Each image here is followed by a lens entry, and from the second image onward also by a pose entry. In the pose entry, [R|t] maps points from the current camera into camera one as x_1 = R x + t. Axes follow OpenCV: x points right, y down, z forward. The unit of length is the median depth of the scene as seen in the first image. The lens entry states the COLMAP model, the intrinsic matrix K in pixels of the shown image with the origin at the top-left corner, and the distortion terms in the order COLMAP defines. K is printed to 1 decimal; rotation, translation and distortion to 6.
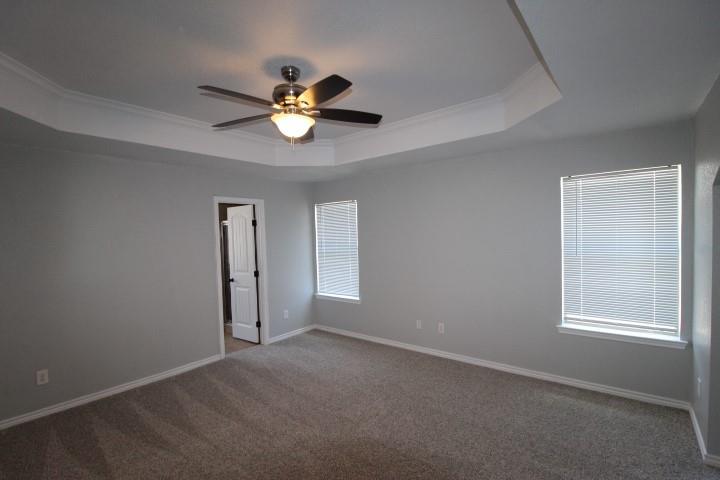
lens RADIAL K [[336.7, 0, 361.0], [0, 336.7, 244.0], [0, 0, 1]] dist [-0.000783, -0.000485]
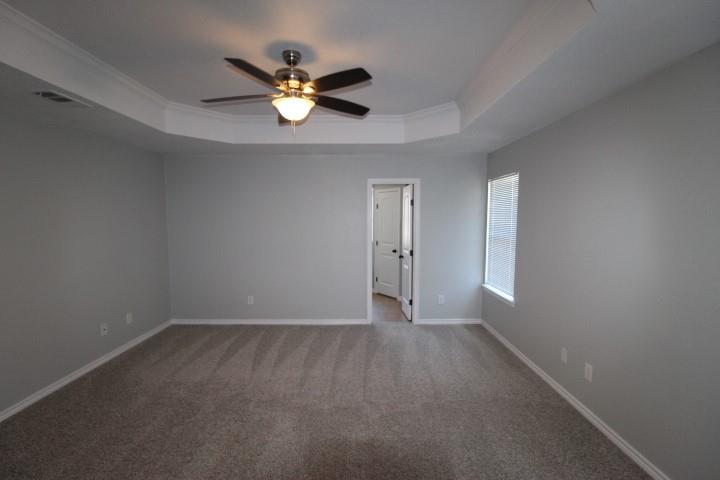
lens RADIAL K [[336.7, 0, 361.0], [0, 336.7, 244.0], [0, 0, 1]] dist [-0.000783, -0.000485]
pose [[0.628031, 0.092162, -0.772711, 0.409184], [-0.043561, 0.995569, 0.083338, -0.018067], [0.776968, -0.018679, 0.629263, 0.269136]]
